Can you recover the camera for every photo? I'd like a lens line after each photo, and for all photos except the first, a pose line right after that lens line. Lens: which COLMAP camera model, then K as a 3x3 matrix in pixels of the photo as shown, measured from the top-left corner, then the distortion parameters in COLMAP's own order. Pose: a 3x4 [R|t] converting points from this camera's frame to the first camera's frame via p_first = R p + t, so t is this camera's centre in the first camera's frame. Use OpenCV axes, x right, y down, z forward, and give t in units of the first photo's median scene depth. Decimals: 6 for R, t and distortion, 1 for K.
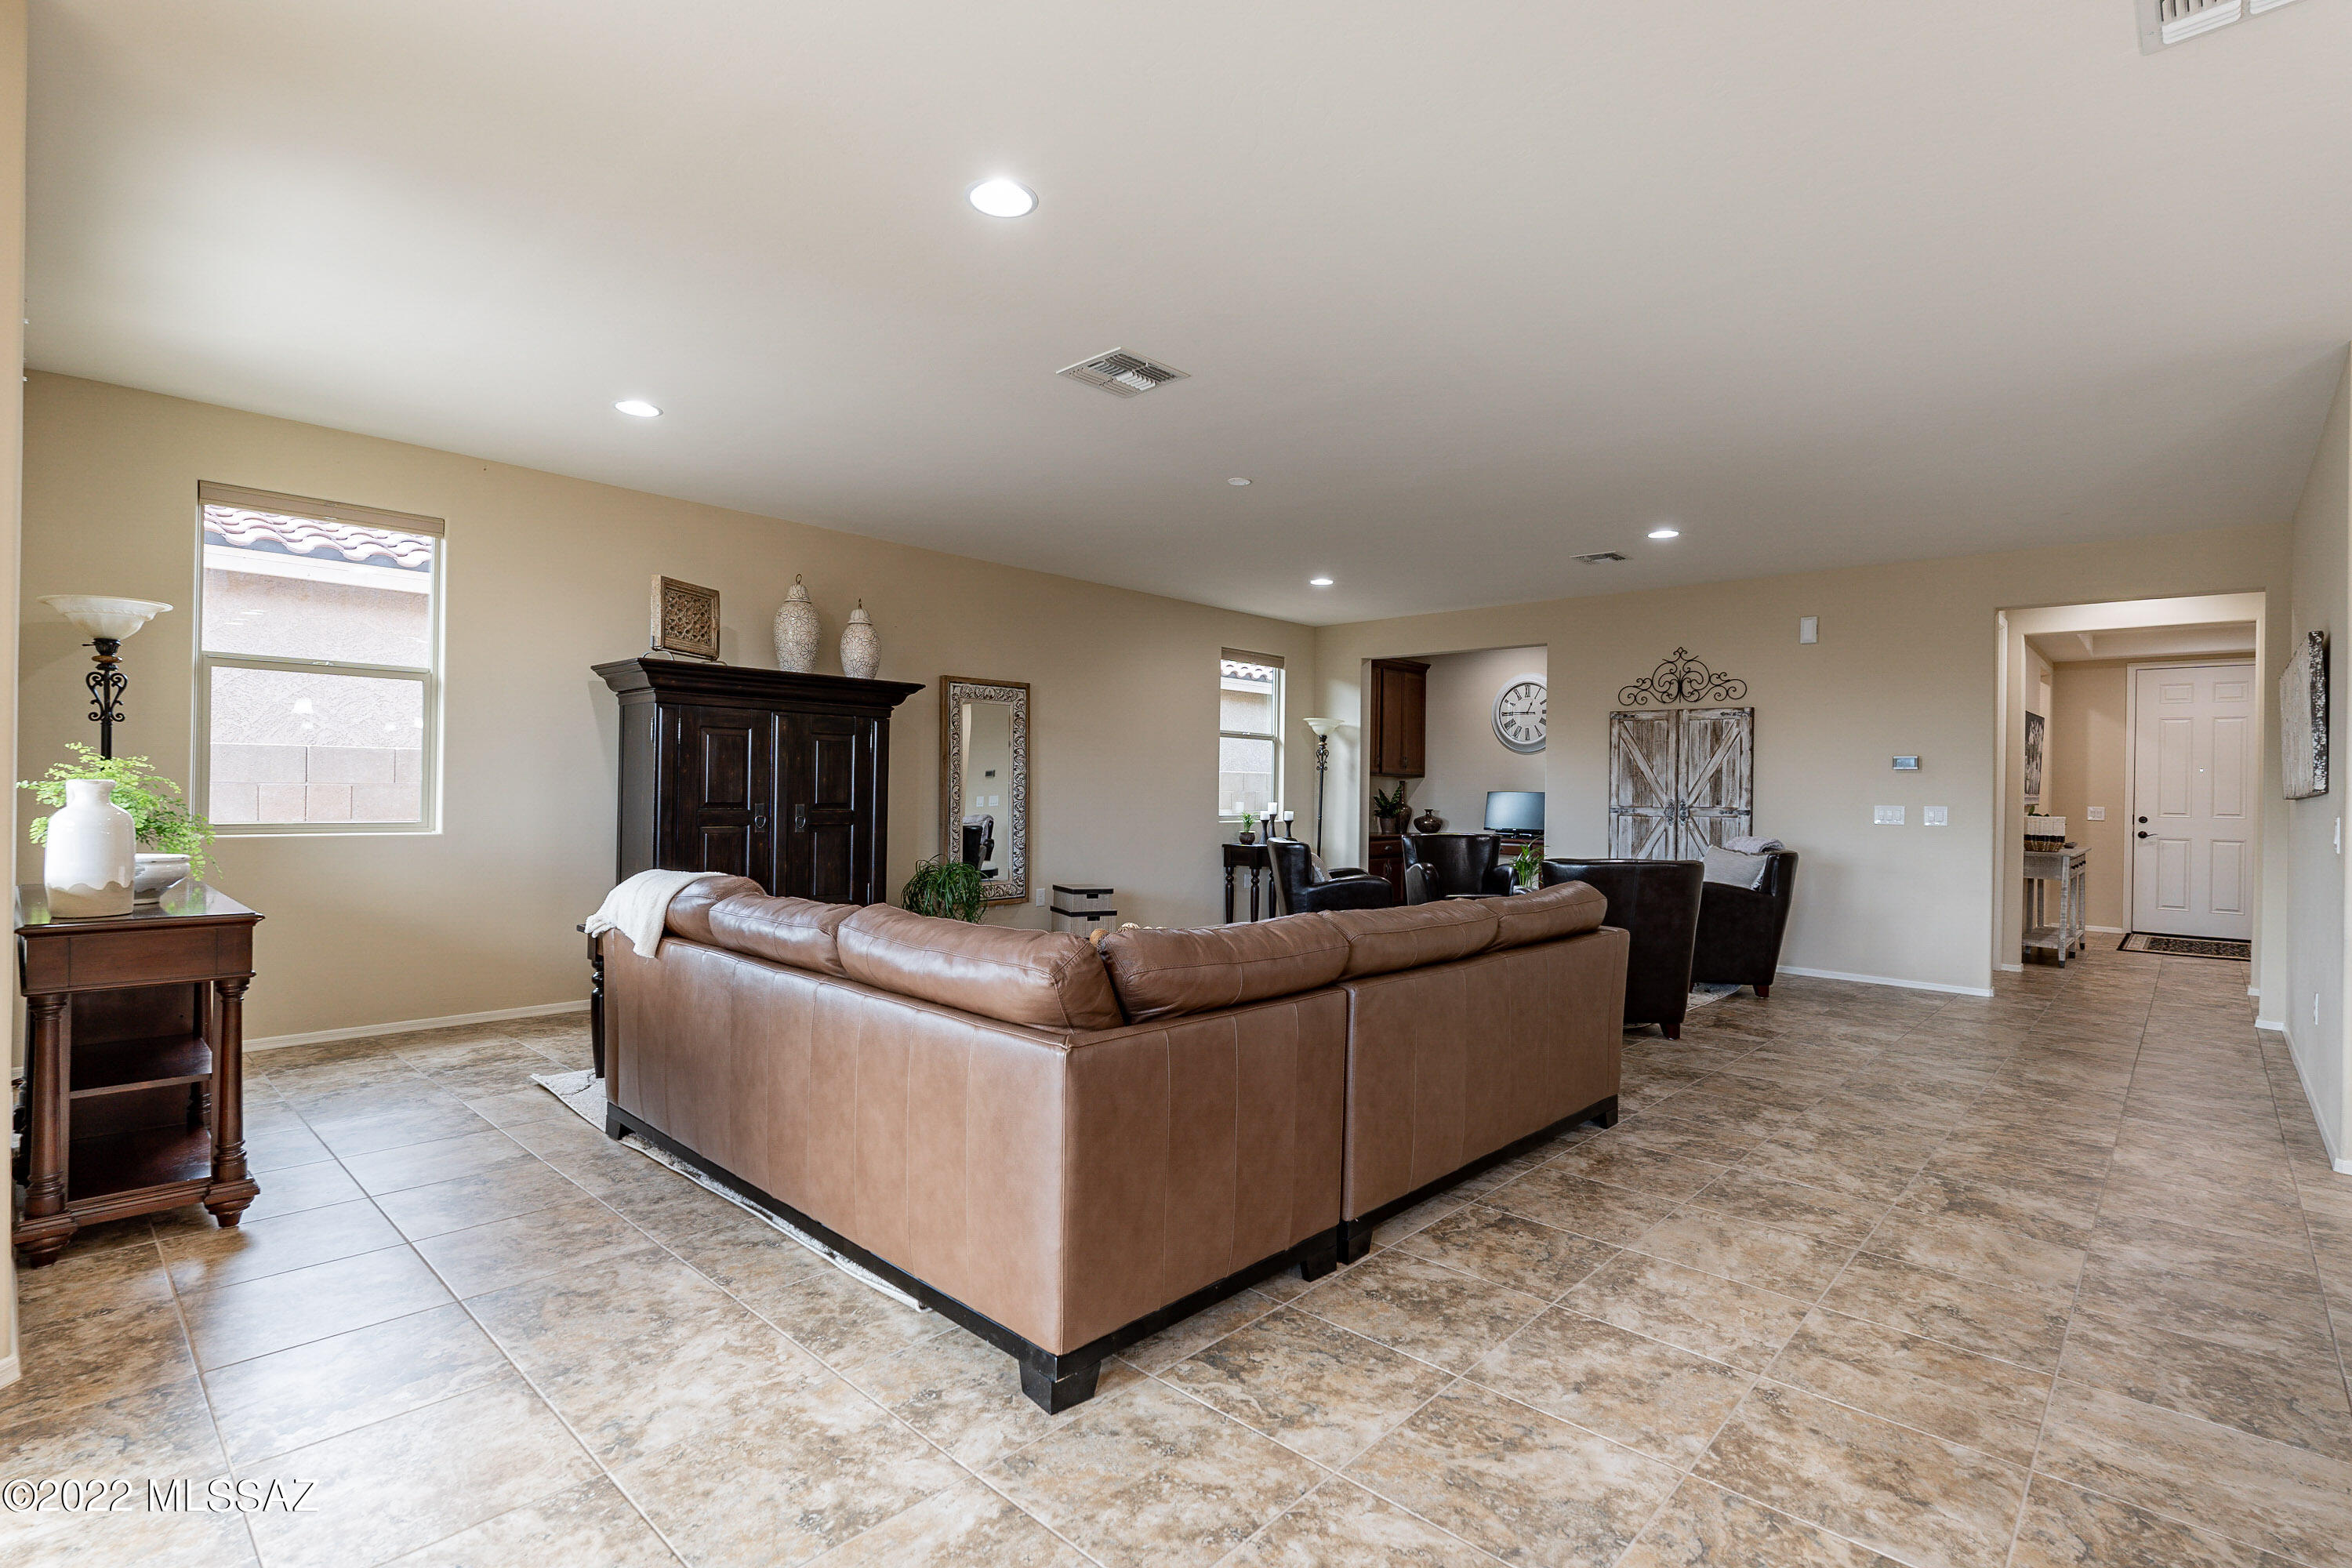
lens RADIAL K [[1095.5, 0, 1178.9], [0, 1095.5, 796.3], [0, 0, 1]] dist [-0.007022, 0.001311]
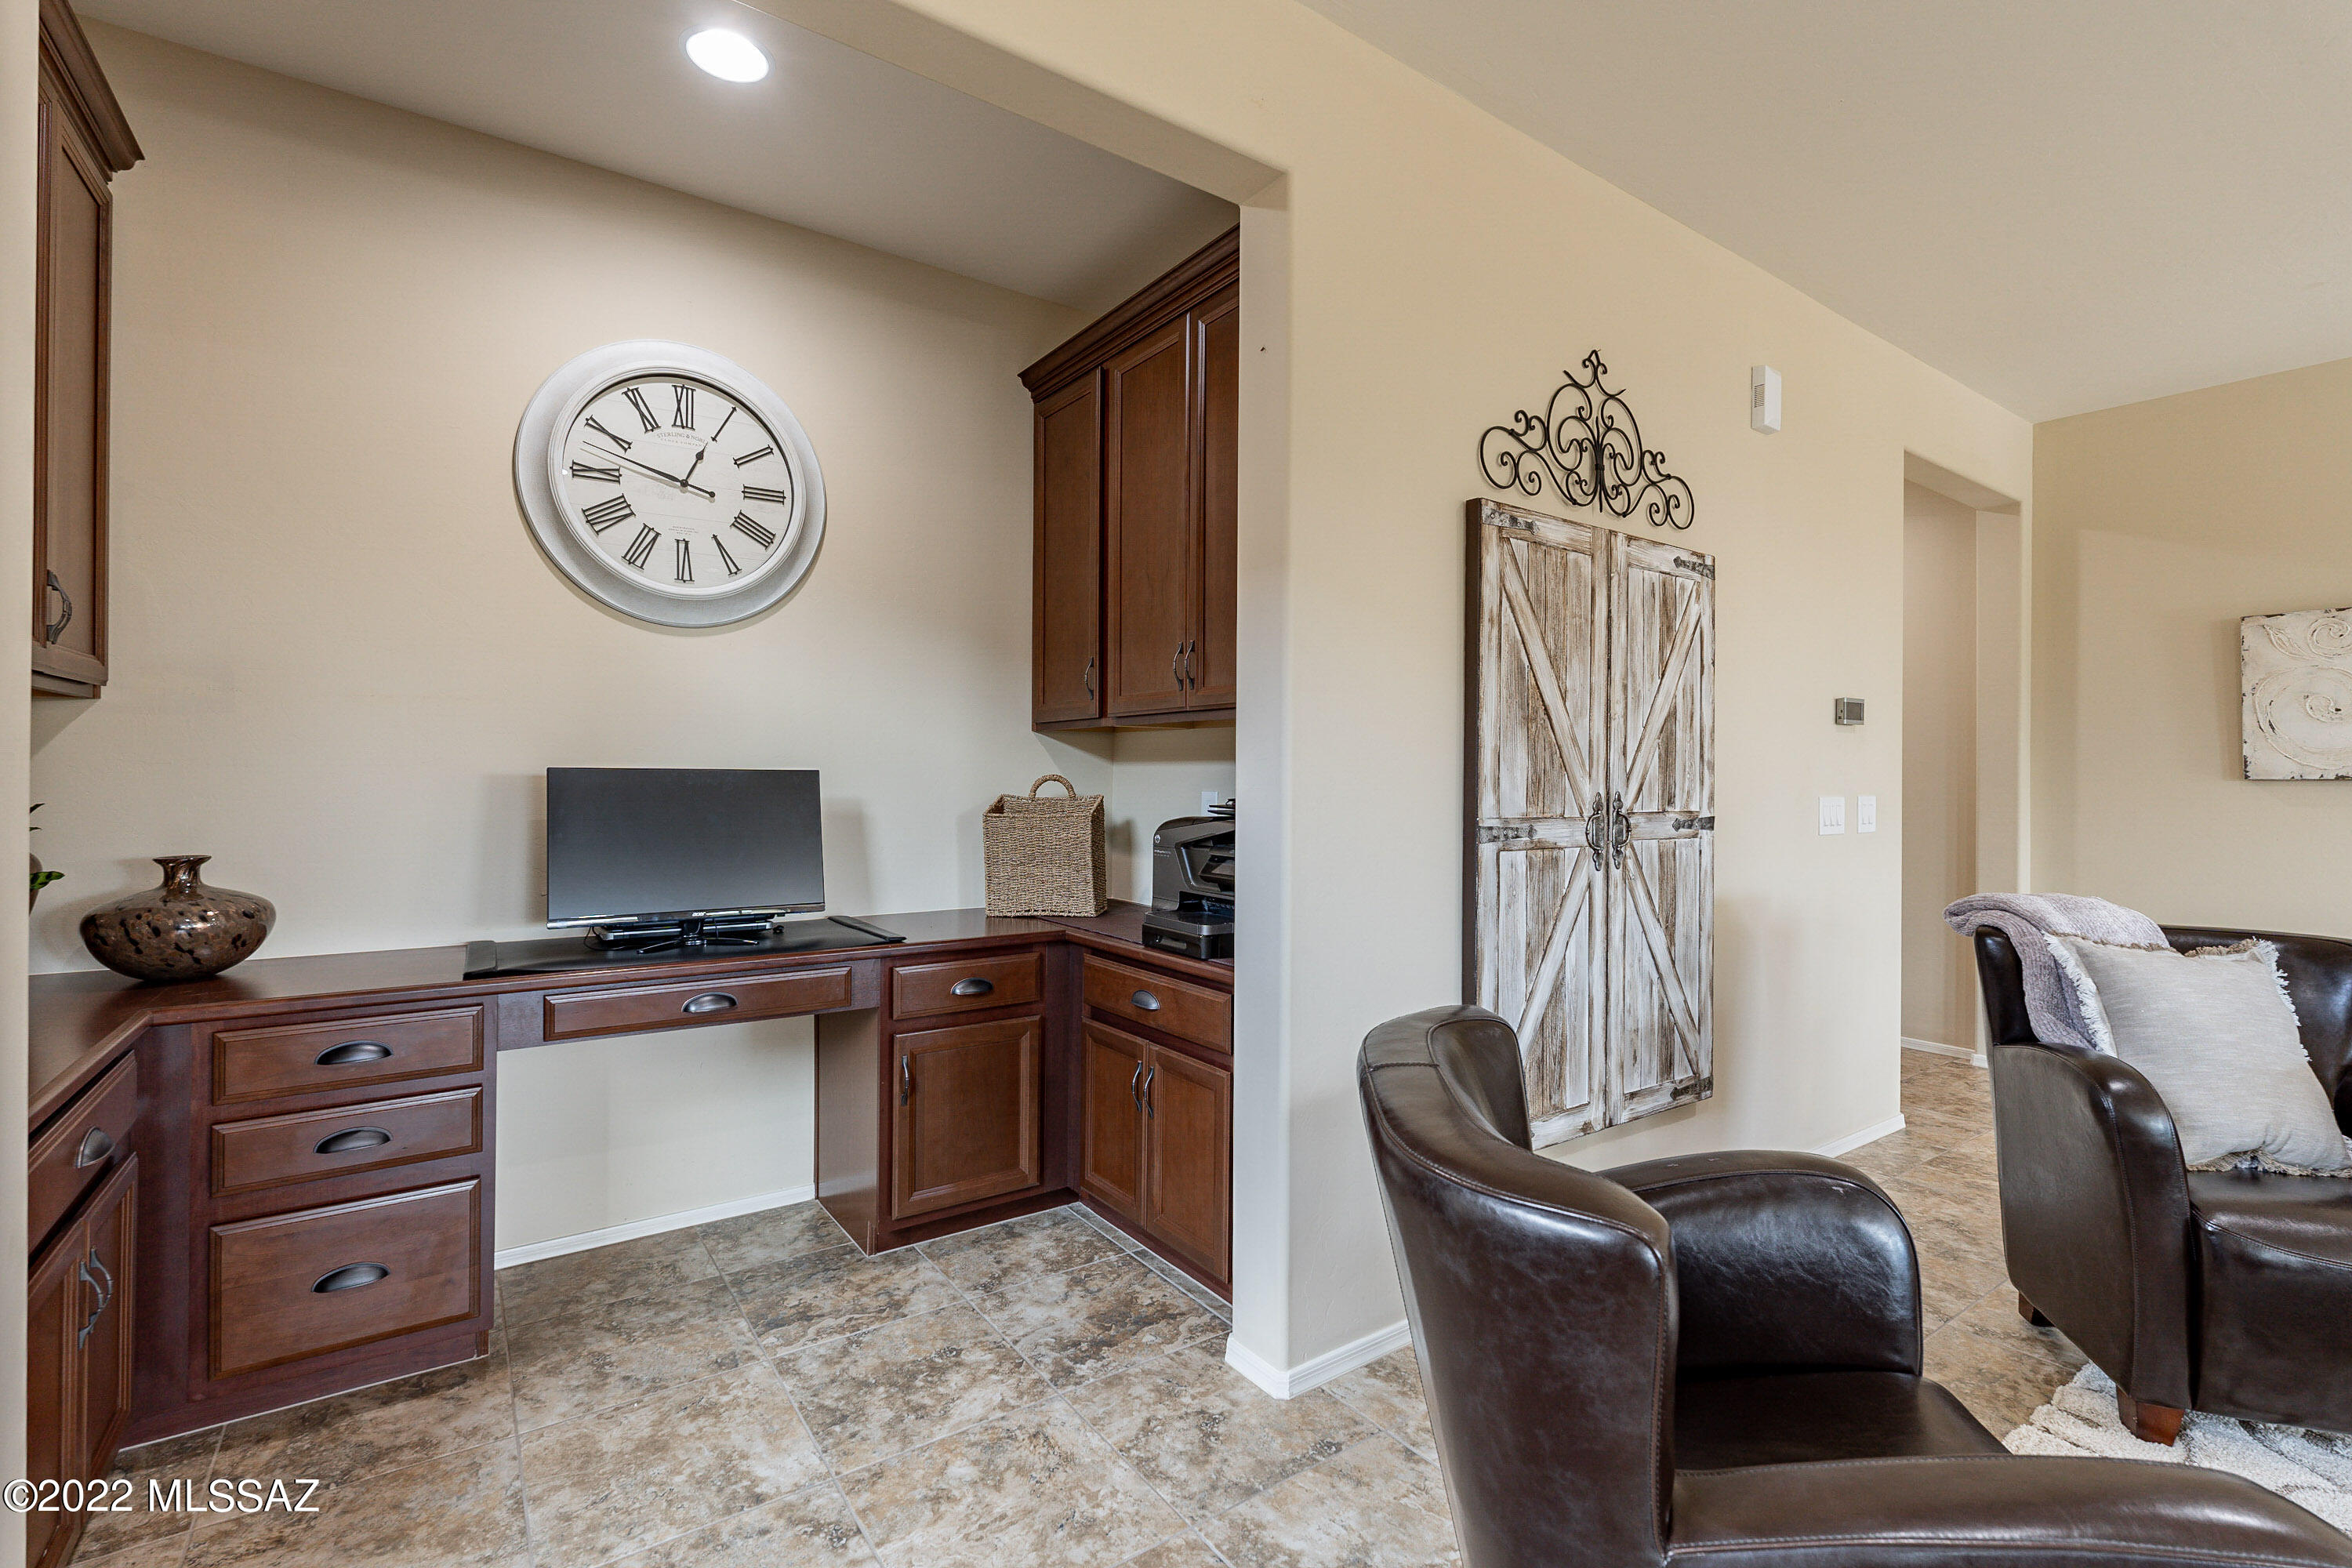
lens RADIAL K [[1031.1, 0, 1173.9], [0, 1031.1, 771.7], [0, 0, 1]] dist [-0.001282, -0.000469]
pose [[0.214361, -0.015011, 0.976639, 0.117195], [0.000285, 0.999883, 0.015306, -0.009240], [-0.976754, -0.003003, 0.214340, 1.107651]]
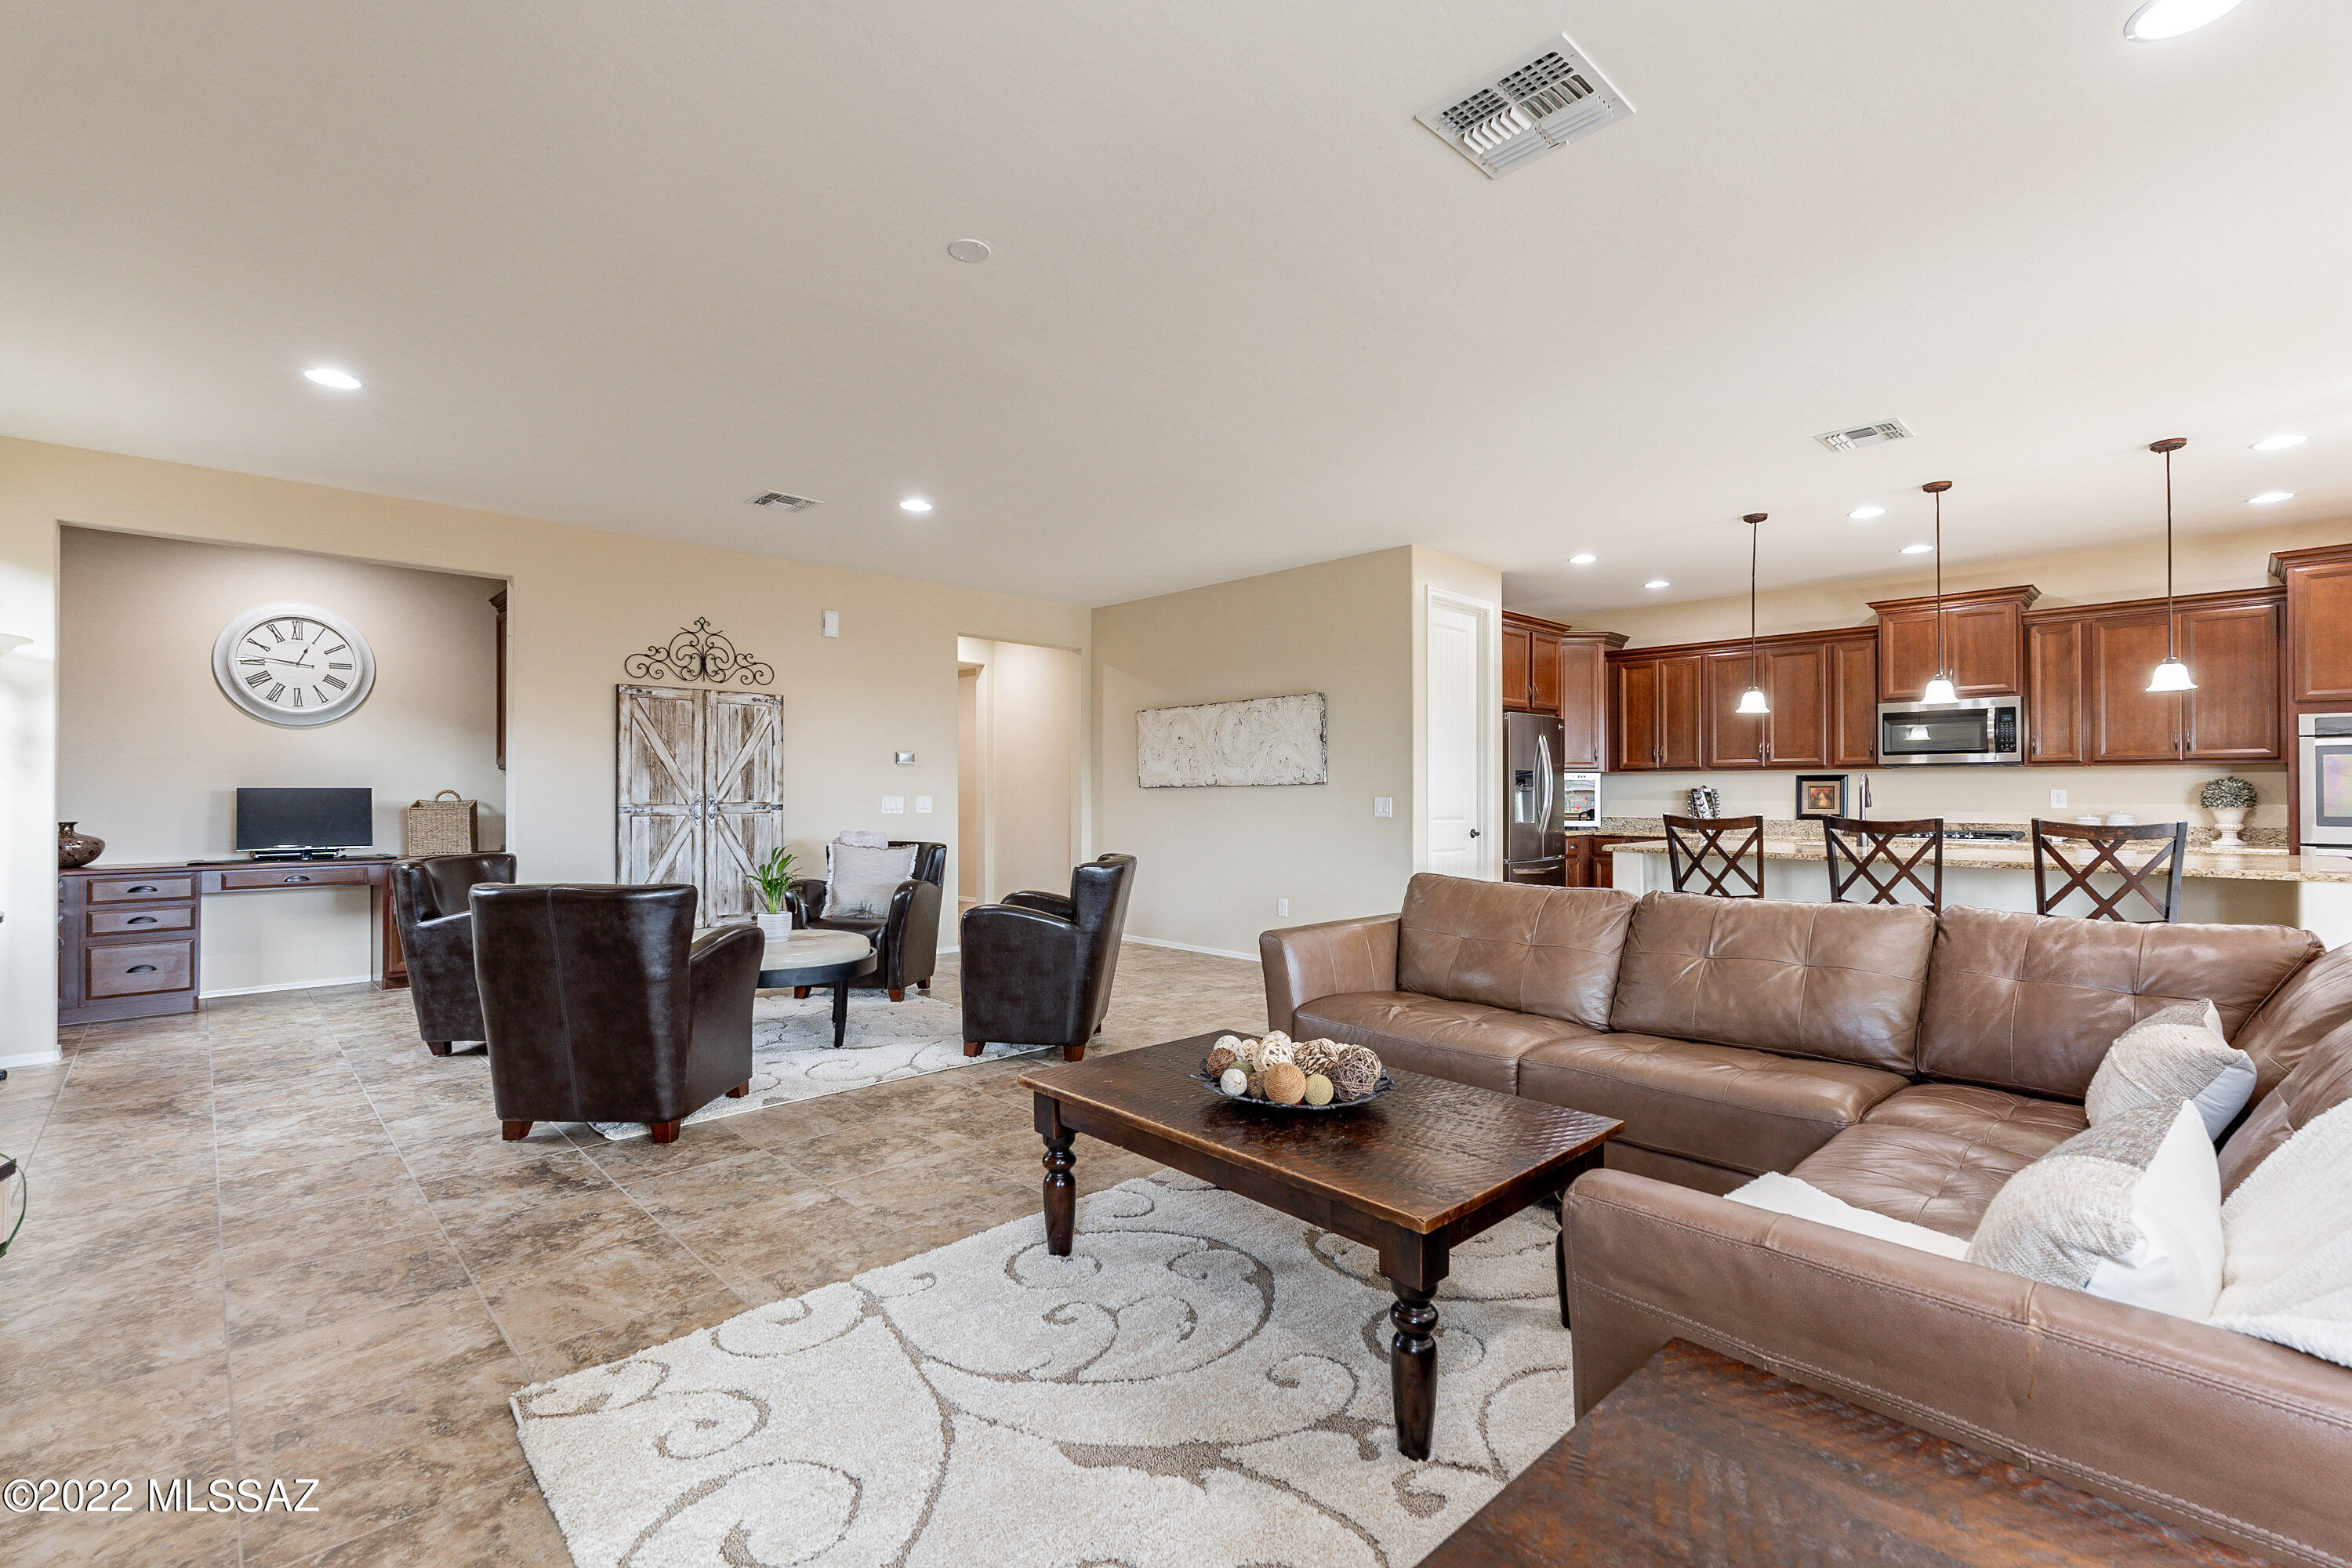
lens RADIAL K [[1031.1, 0, 1167.2], [0, 1031.1, 775.2], [0, 0, 1]] dist [-0.001282, -0.000469]
pose [[0.060708, -0.001085, 0.998155, -0.341487], [0.006927, 0.999976, 0.000666, -0.010715], [-0.998132, 0.006873, 0.060714, 0.614287]]
